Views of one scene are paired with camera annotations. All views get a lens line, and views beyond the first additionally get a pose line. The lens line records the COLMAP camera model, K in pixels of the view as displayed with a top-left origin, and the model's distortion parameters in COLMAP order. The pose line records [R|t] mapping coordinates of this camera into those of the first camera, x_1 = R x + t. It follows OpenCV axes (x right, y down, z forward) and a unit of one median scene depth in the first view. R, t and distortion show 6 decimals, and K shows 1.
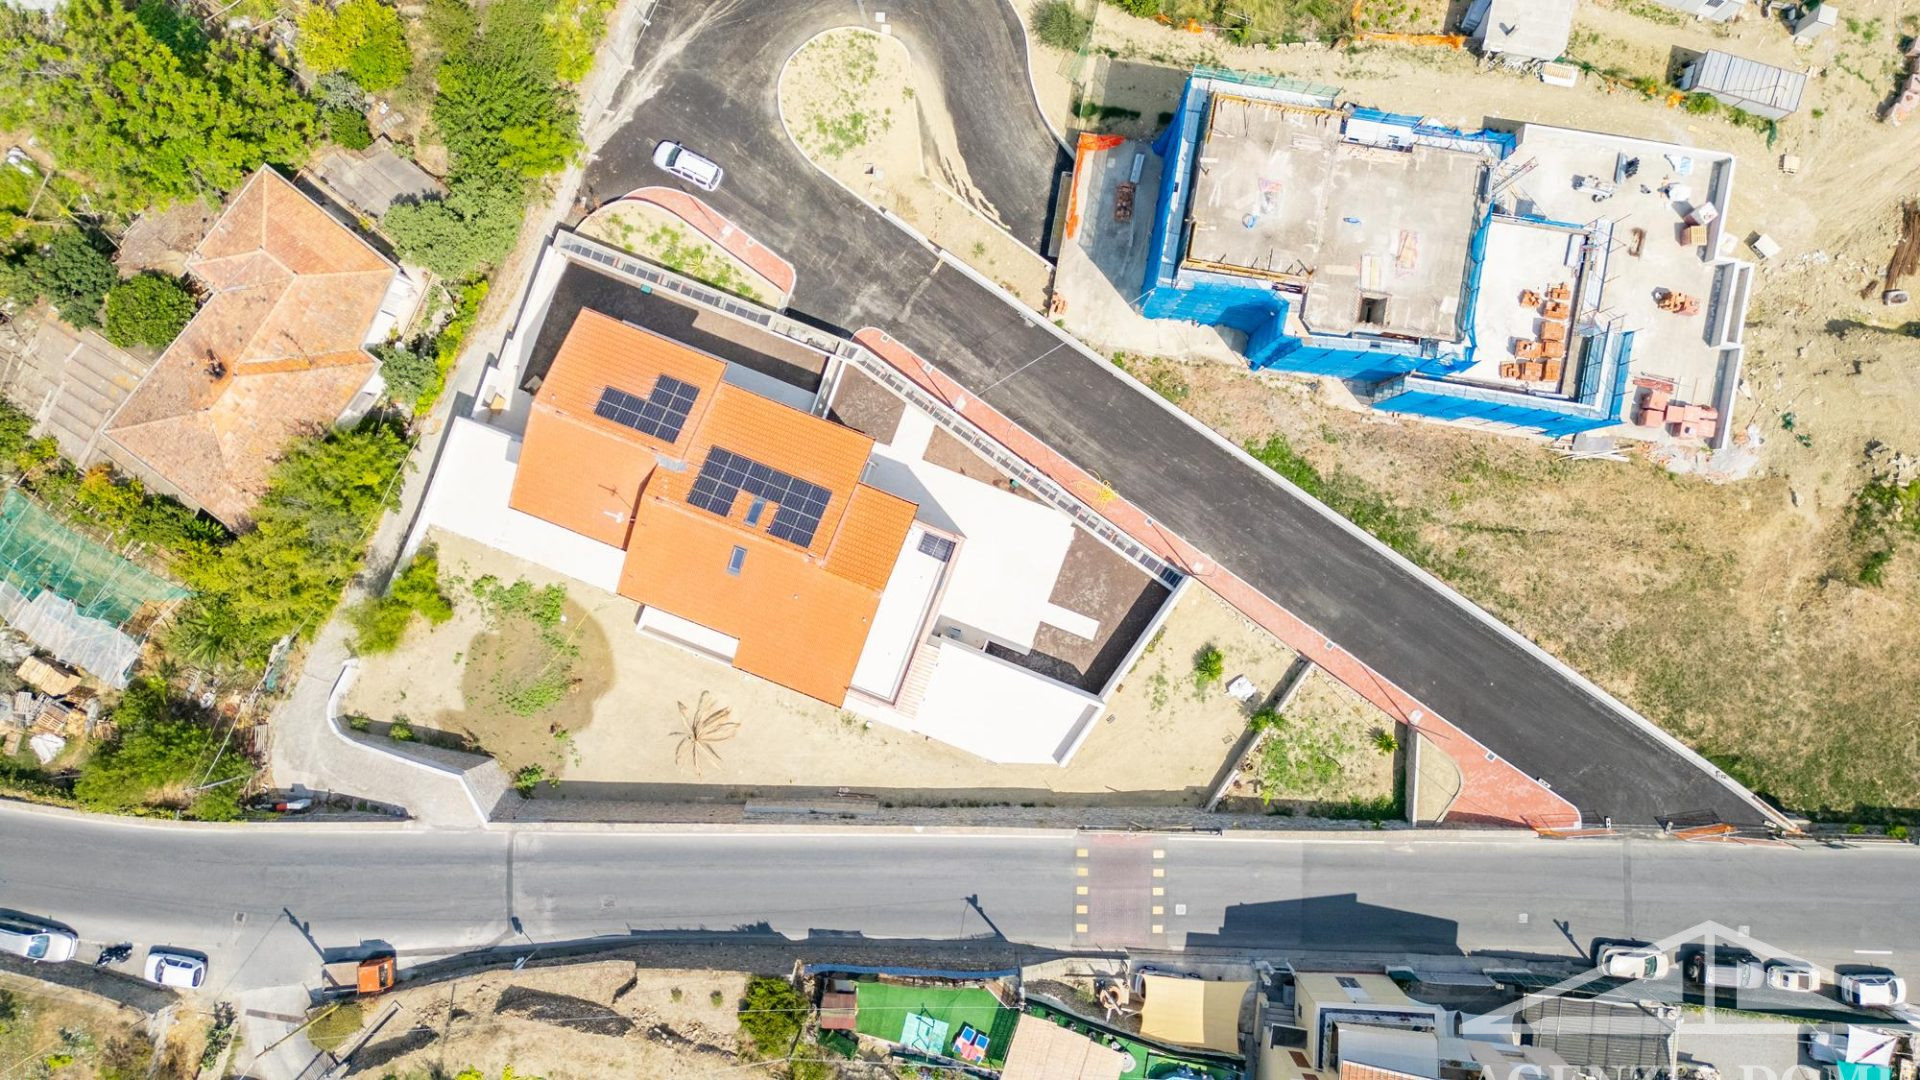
lens RADIAL K [[1348.8, 0, 960.0], [0, 1348.8, 540.0], [0, 0, 1]] dist [0.063574, -0.063434]
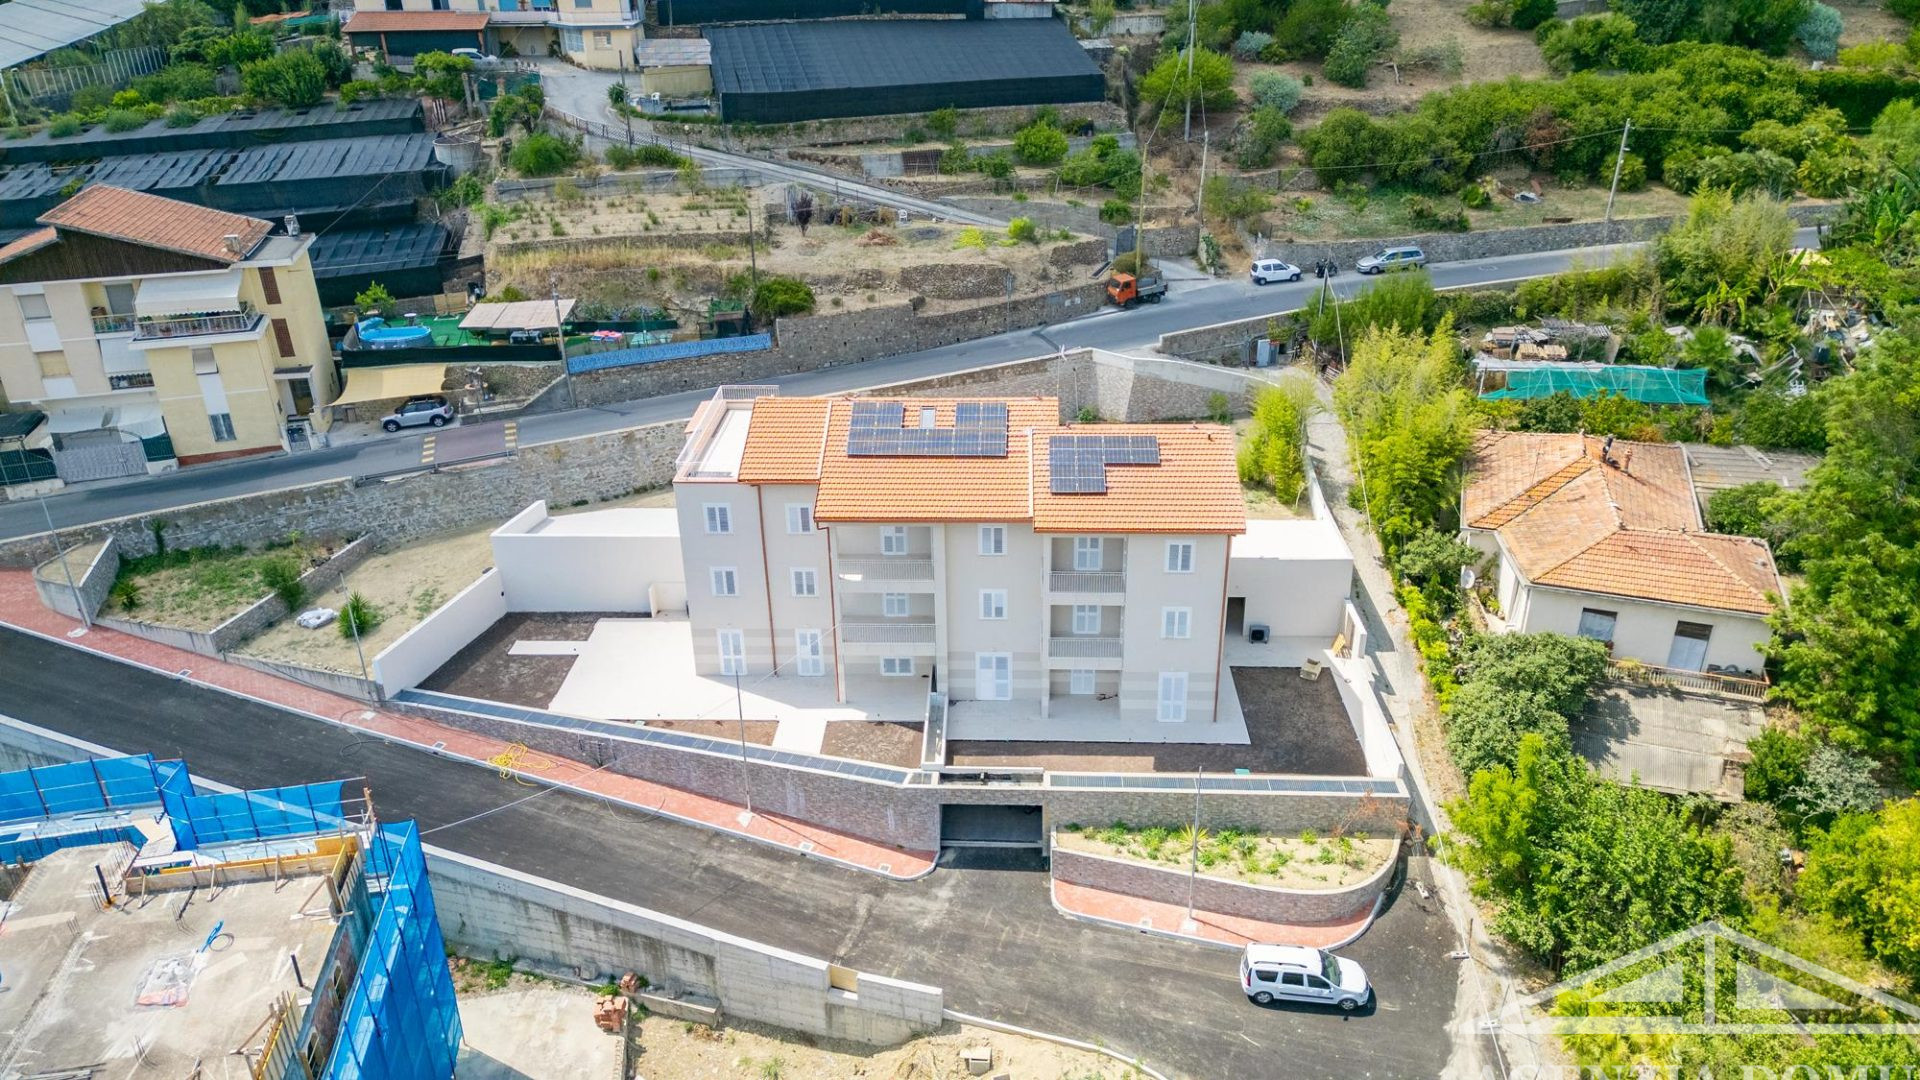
lens RADIAL K [[1348.8, 0, 960.0], [0, 1348.8, 540.0], [0, 0, 1]] dist [0.063574, -0.063434]
pose [[-0.947958, 0.175495, -0.265664, 0.052492], [-0.316002, -0.416445, 0.852476, -0.643344], [0.038971, 0.892062, 0.450229, 0.589095]]
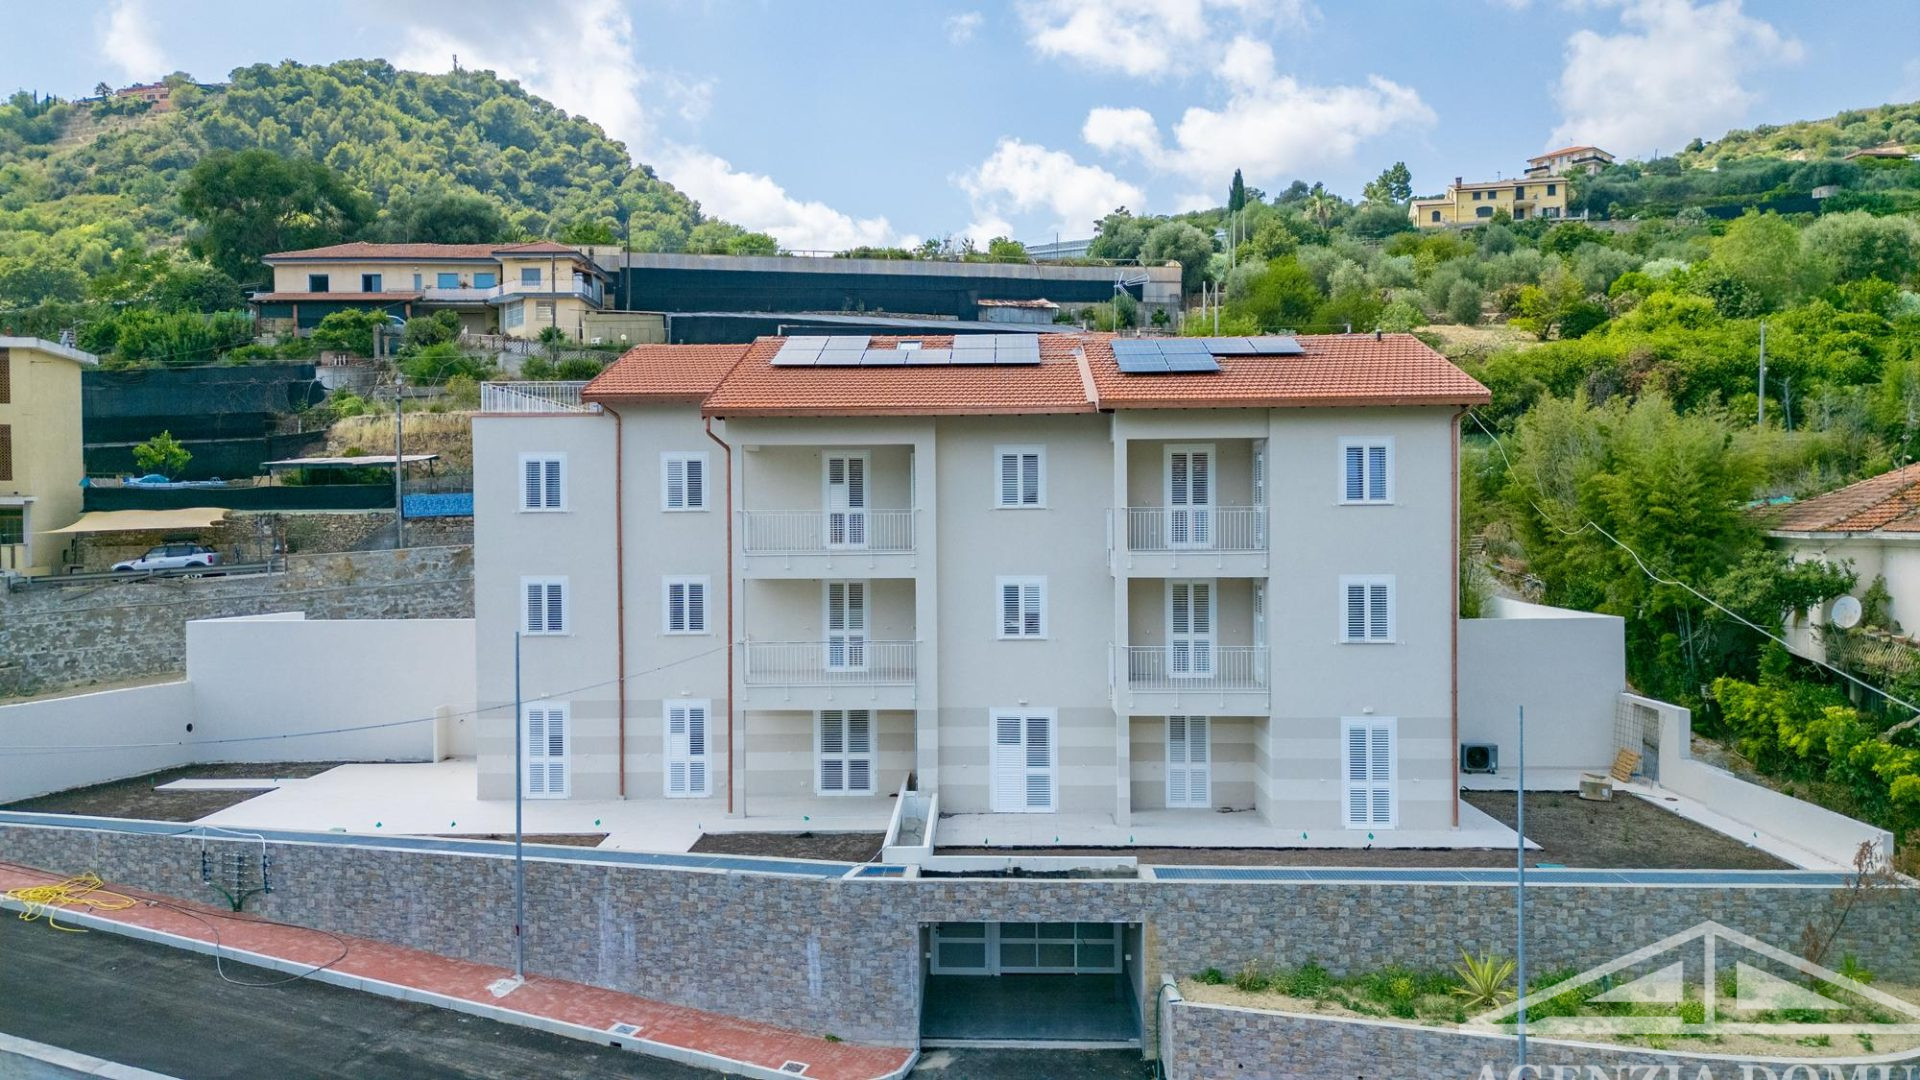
lens RADIAL K [[1348.8, 0, 960.0], [0, 1348.8, 540.0], [0, 0, 1]] dist [0.063574, -0.063434]
pose [[-0.944551, 0.038113, -0.326145, -0.000559], [-0.326980, -0.018085, 0.944858, -0.430156], [0.030113, 0.999110, 0.029545, 0.895873]]
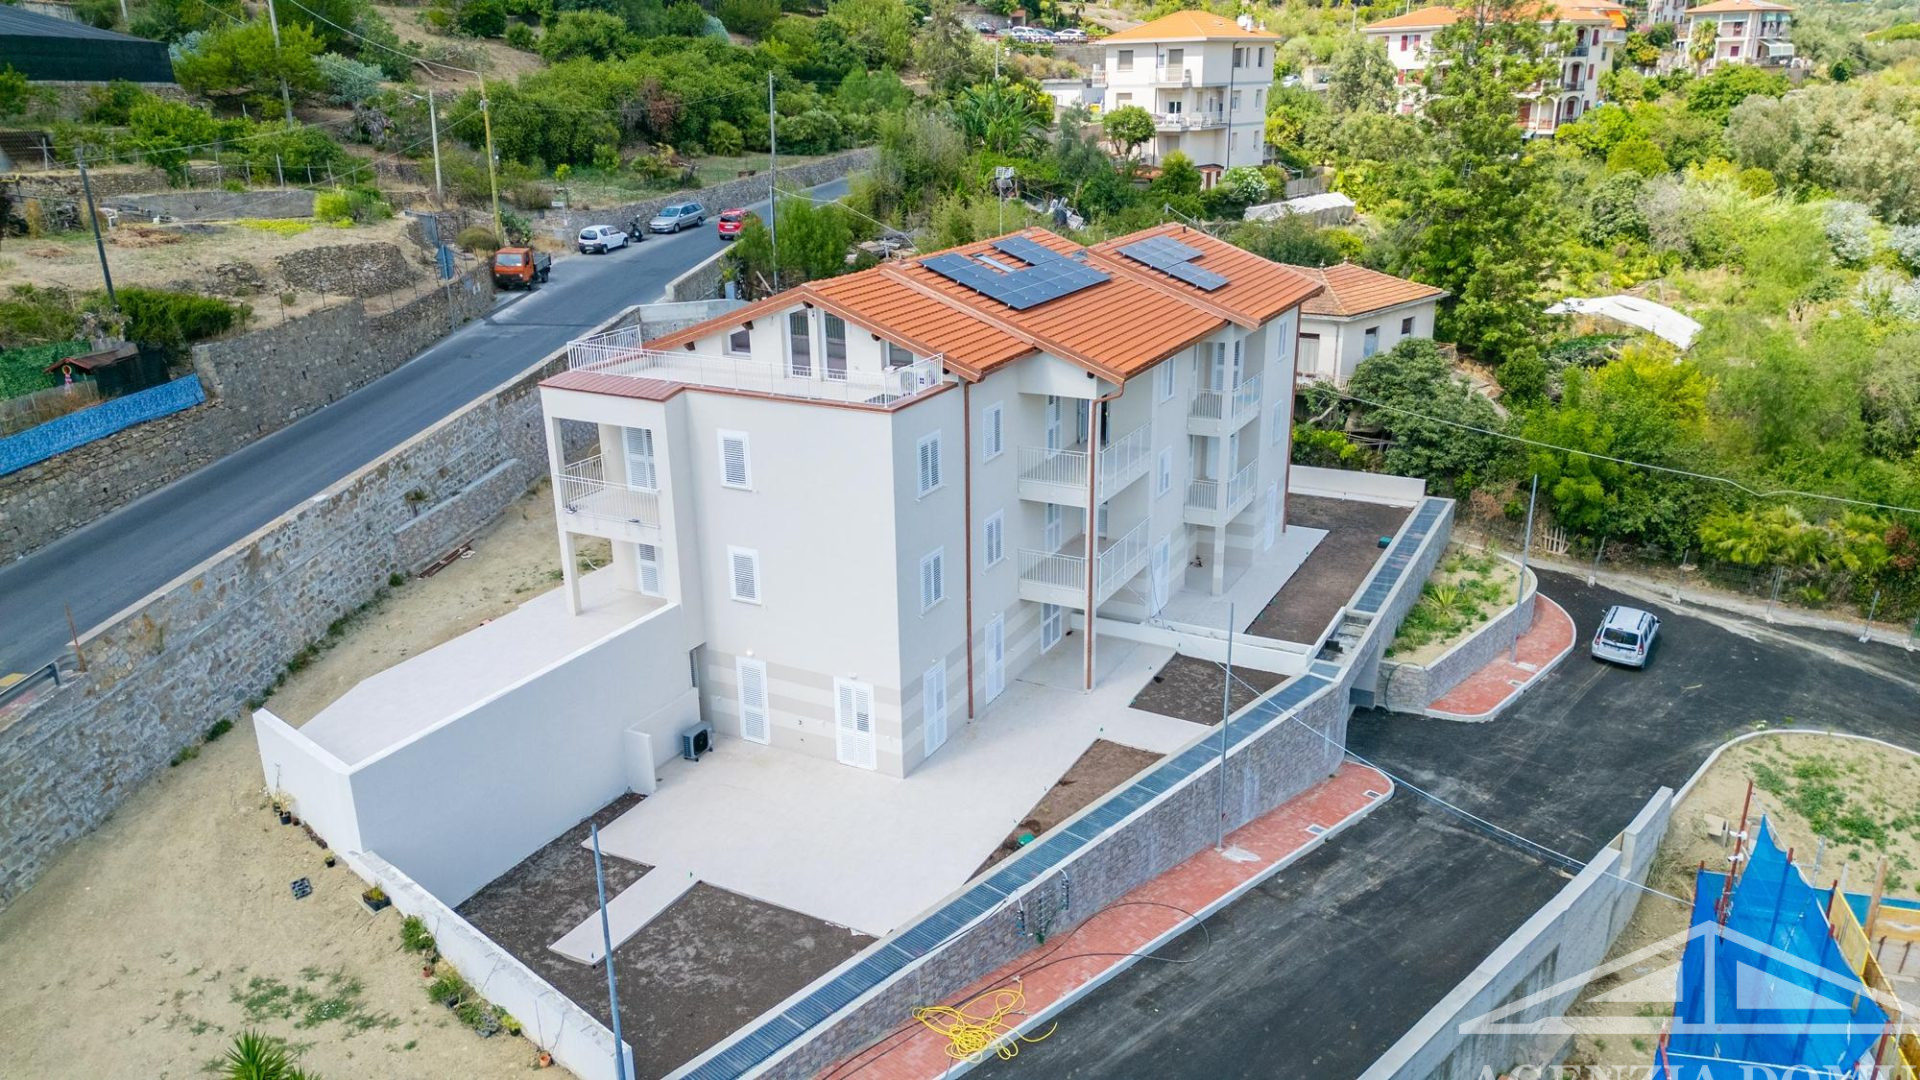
lens RADIAL K [[1348.8, 0, 960.0], [0, 1348.8, 540.0], [0, 0, 1]] dist [0.063574, -0.063434]
pose [[-0.123994, 0.347735, -0.929358, 0.360342], [-0.992188, -0.030517, 0.120958, -0.065551], [0.013700, 0.937096, 0.348802, 0.769523]]
